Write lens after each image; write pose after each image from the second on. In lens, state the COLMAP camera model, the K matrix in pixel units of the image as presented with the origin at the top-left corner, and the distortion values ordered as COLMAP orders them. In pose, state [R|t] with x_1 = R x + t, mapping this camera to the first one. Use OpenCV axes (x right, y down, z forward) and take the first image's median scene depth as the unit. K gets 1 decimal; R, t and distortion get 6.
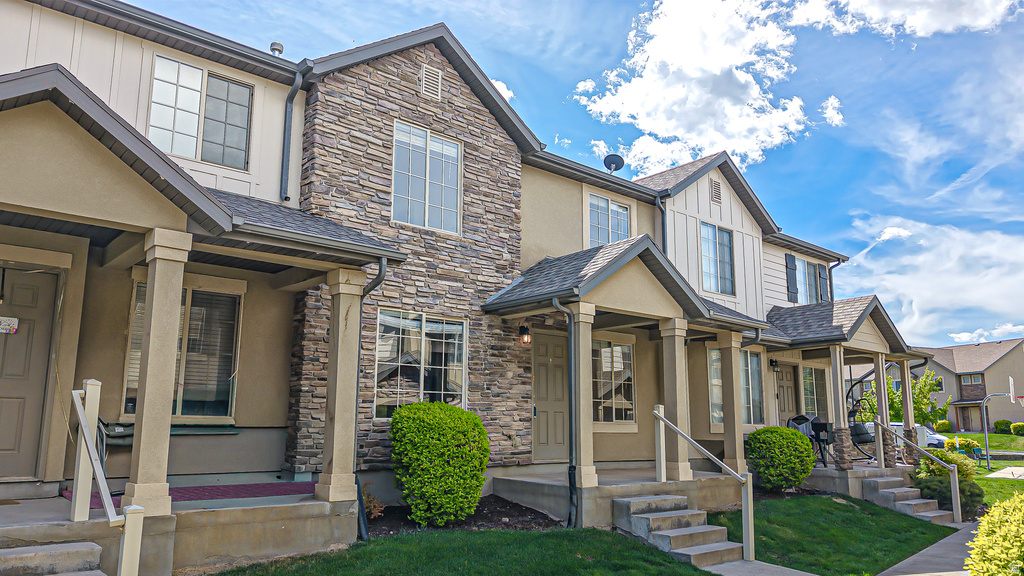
lens RADIAL K [[737.6, 0, 510.1], [0, 737.6, 295.7], [0, 0, 1]] dist [0.008943, -0.004620]
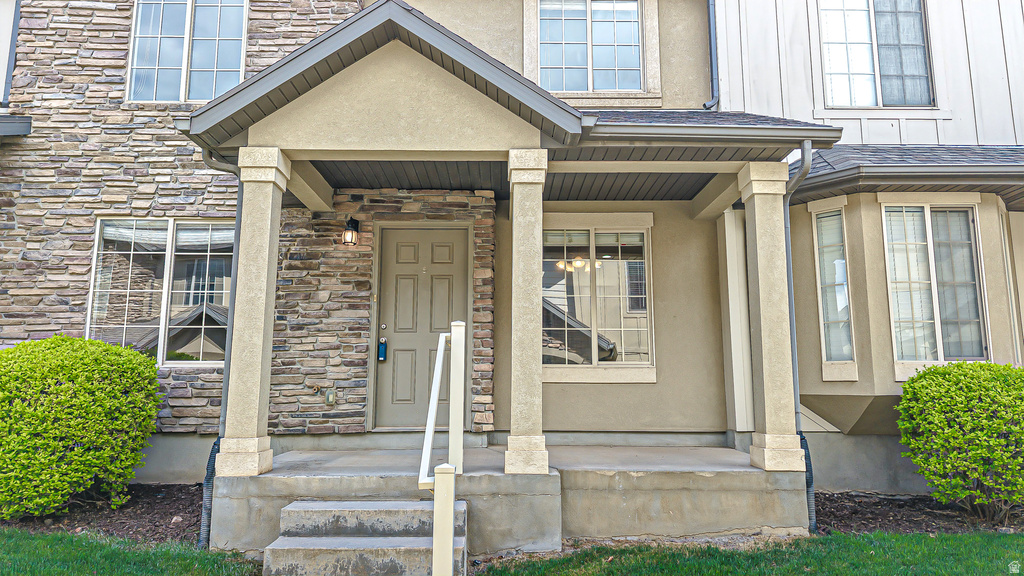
lens RADIAL K [[687.9, 0, 516.3], [0, 687.9, 286.9], [0, 0, 1]] dist [0.023414, -0.025277]
pose [[0.764760, -0.114182, -0.634117, 0.548166], [0.120474, 0.992156, -0.033357, 0.150284], [0.632952, -0.050885, 0.772517, 0.683234]]
